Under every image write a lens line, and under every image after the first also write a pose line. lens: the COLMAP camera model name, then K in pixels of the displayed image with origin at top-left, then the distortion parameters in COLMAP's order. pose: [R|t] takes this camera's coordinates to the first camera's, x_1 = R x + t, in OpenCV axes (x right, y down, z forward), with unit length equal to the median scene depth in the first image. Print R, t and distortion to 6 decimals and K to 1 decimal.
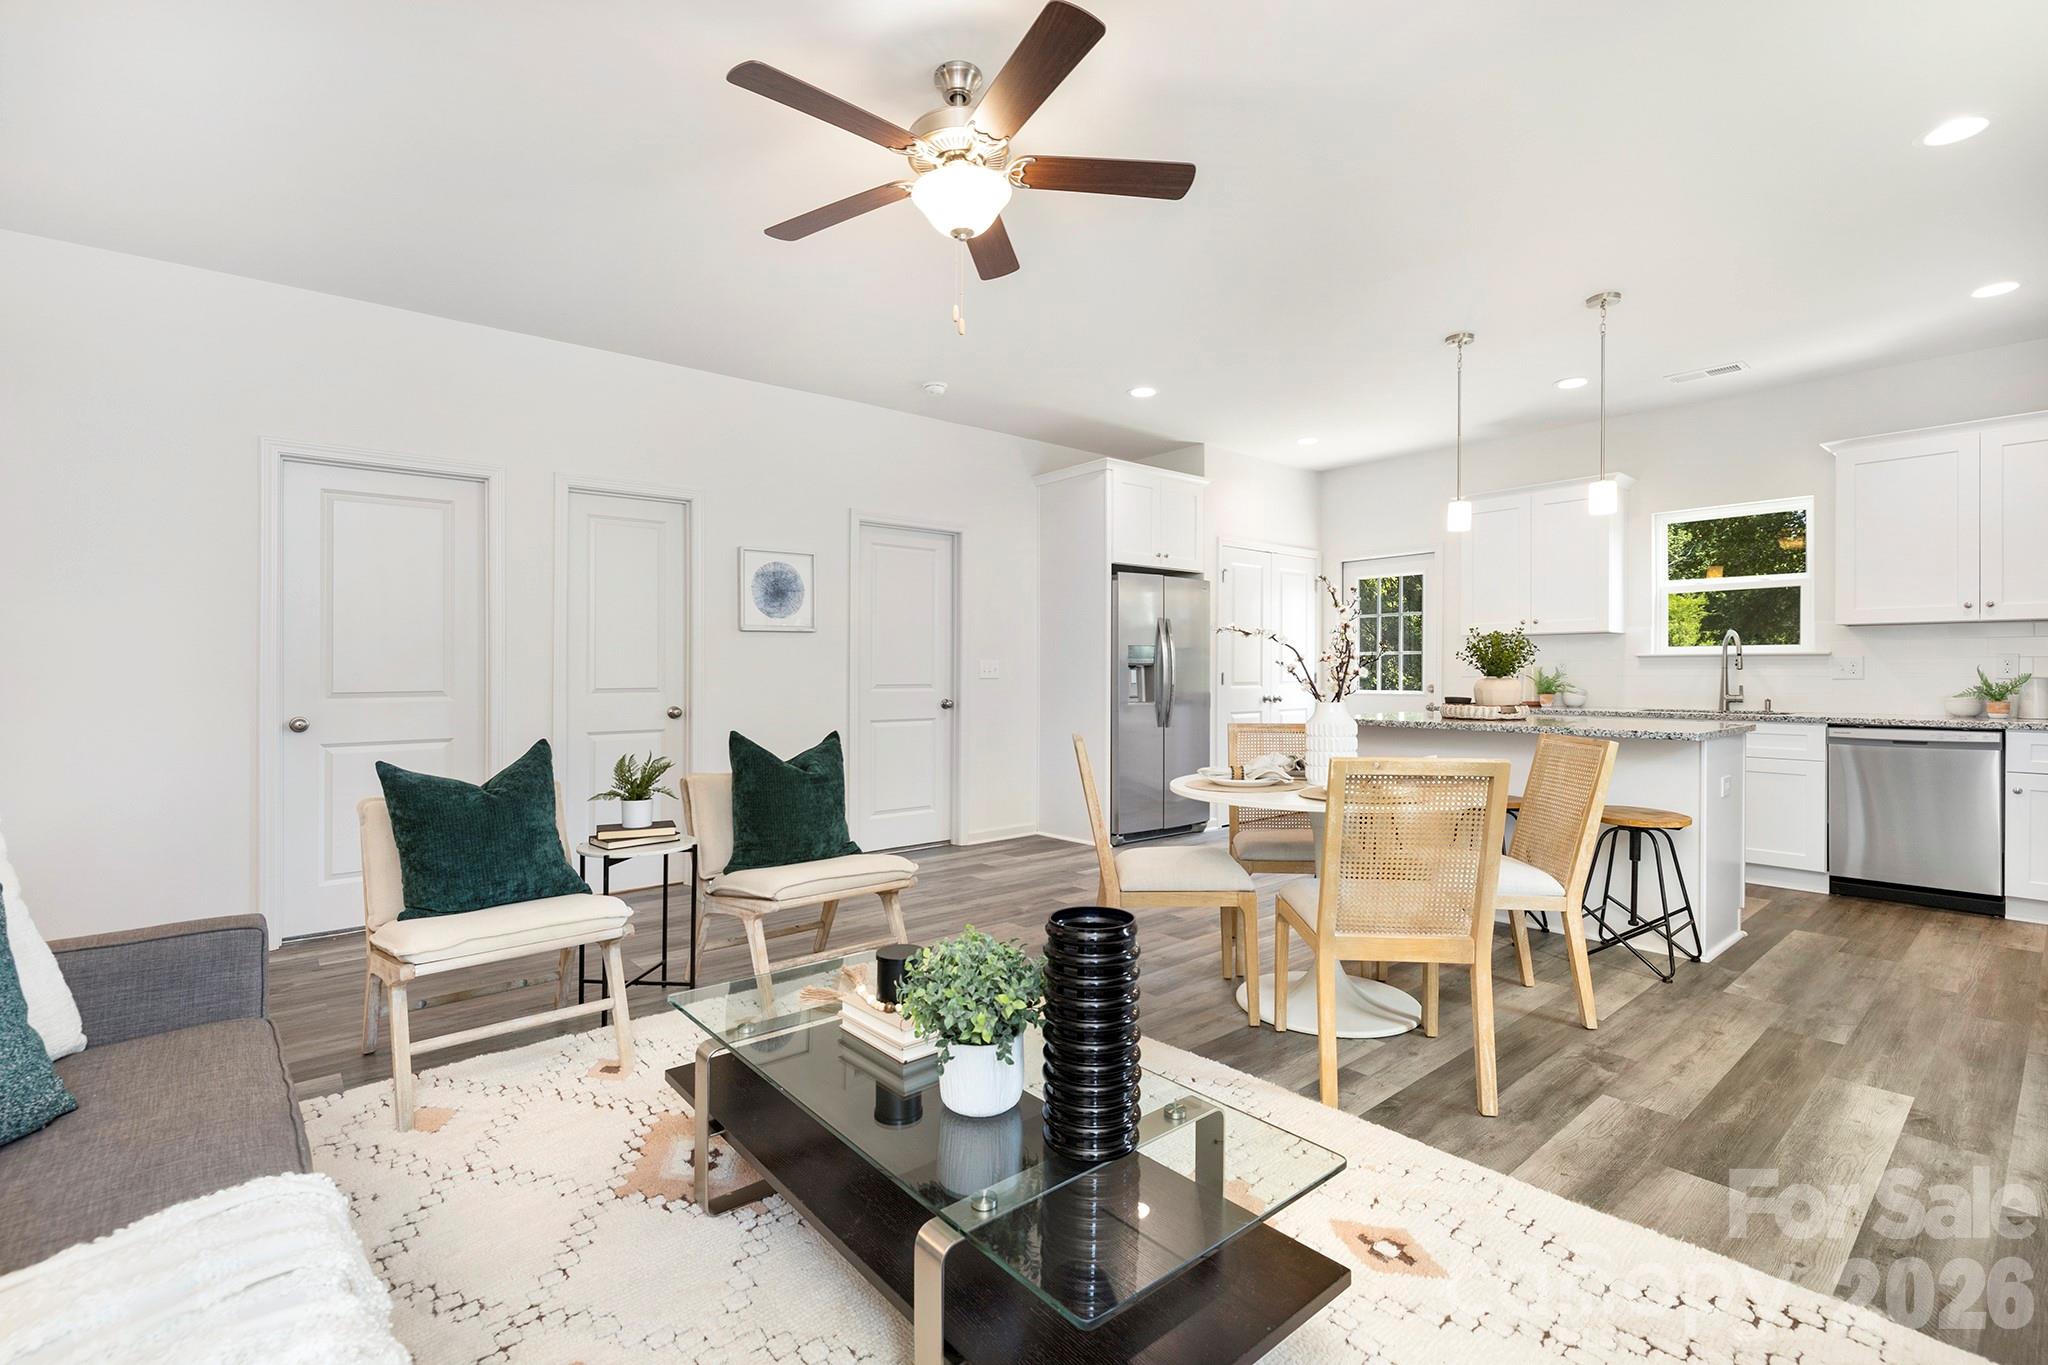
lens RADIAL K [[921.6, 0, 1021.5], [0, 921.6, 676.3], [0, 0, 1]] dist [0.000794, 0.000202]
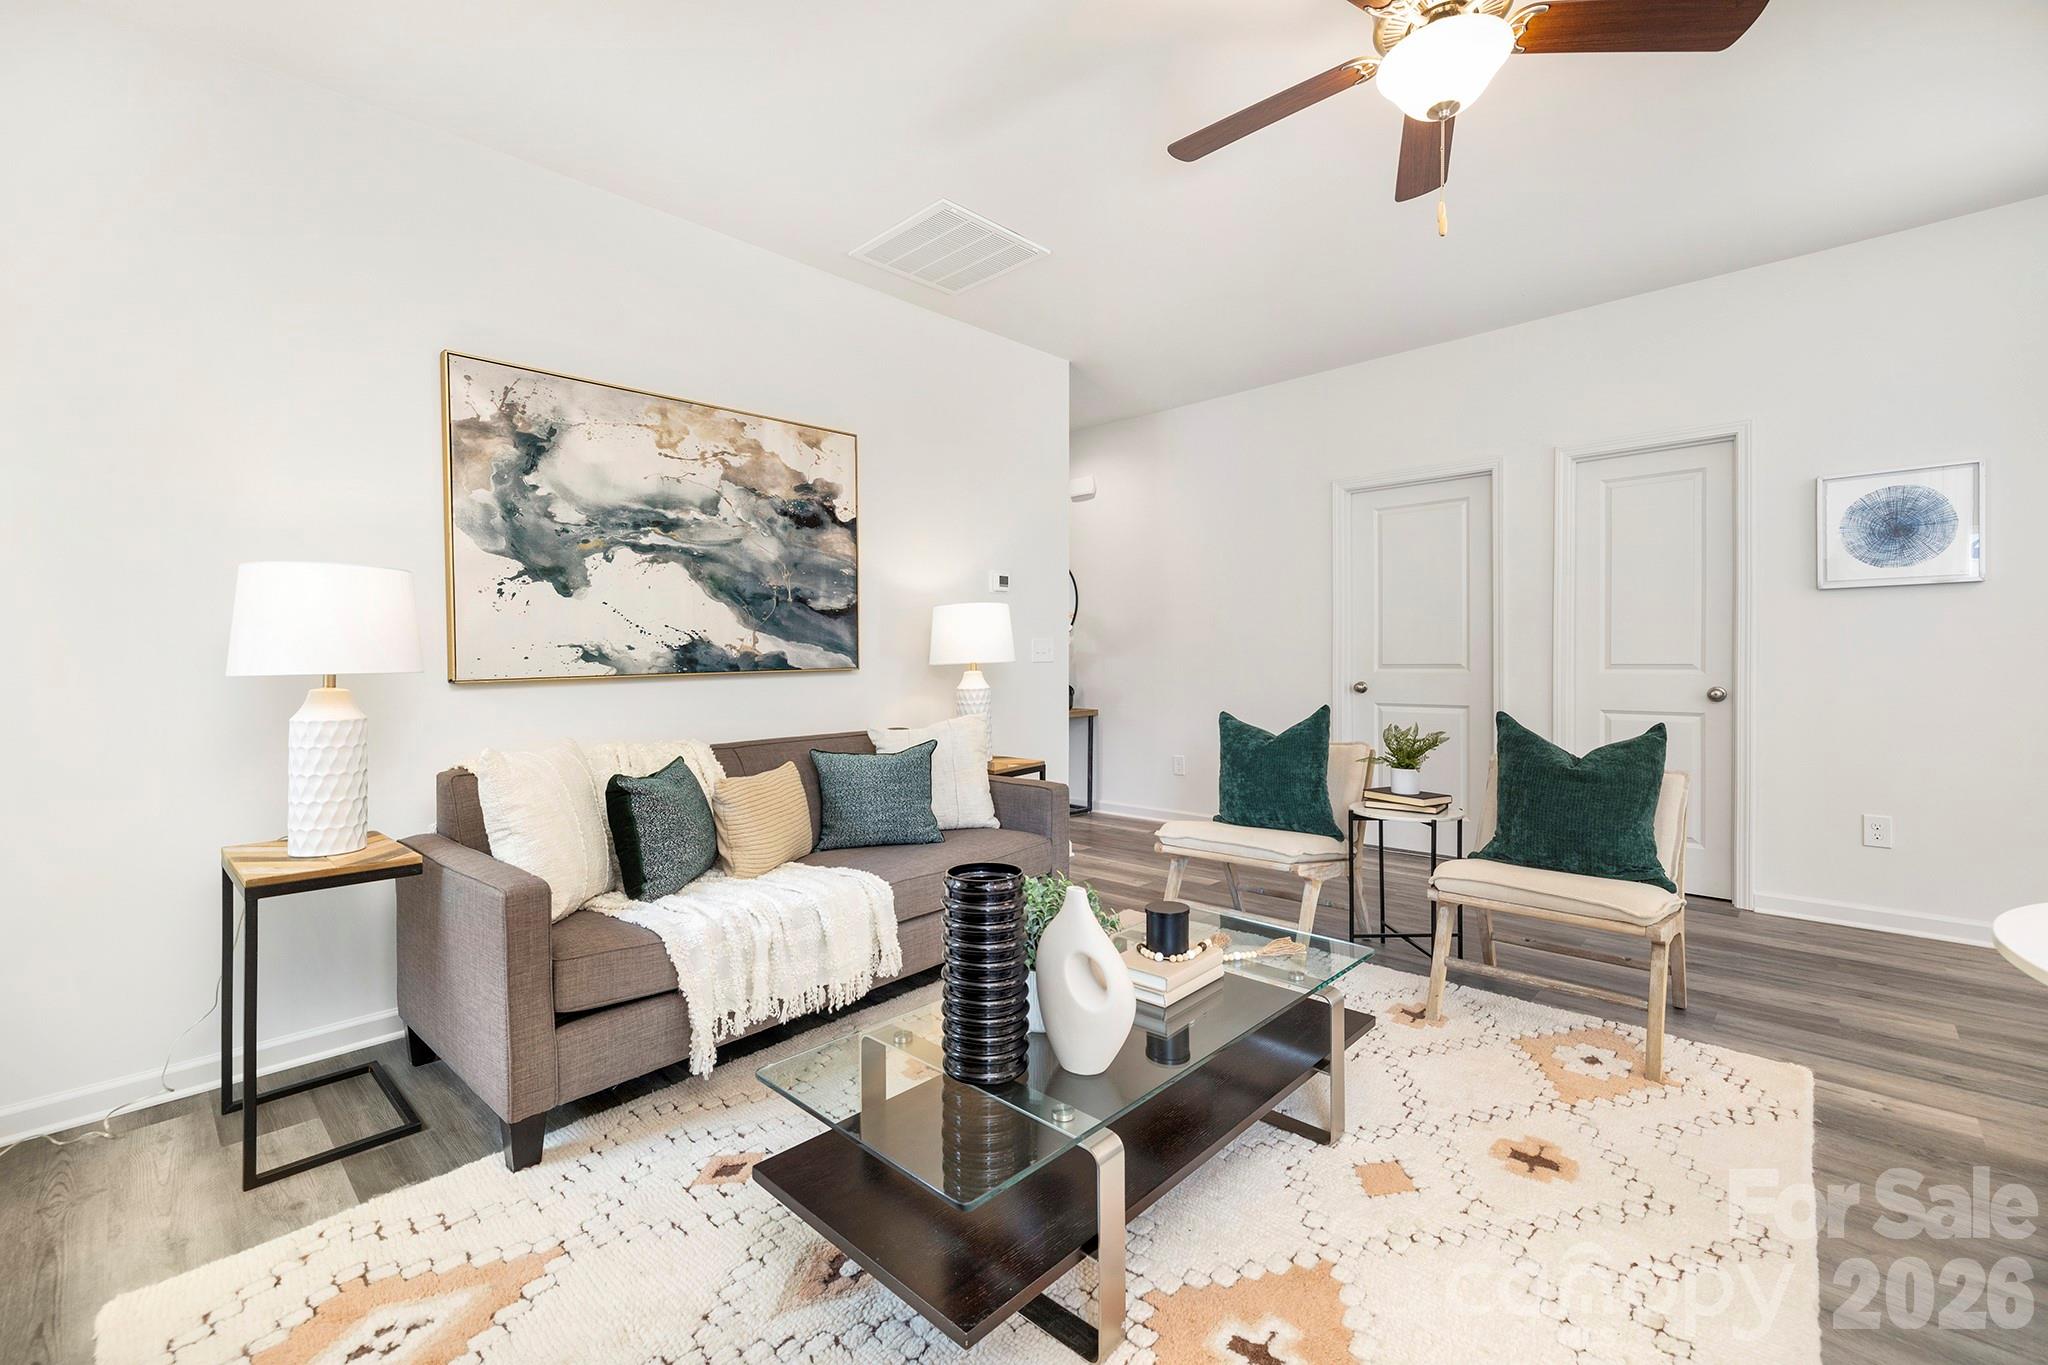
lens RADIAL K [[863.2, 0, 1023.2], [0, 863.2, 657.4], [0, 0, 1]] dist [-0.000140, 0.000136]
pose [[0.106687, 0.007670, -0.994263, 0.328957], [0.004417, 0.999957, 0.008188, -0.002765], [0.994283, -0.005265, 0.106649, 0.283221]]
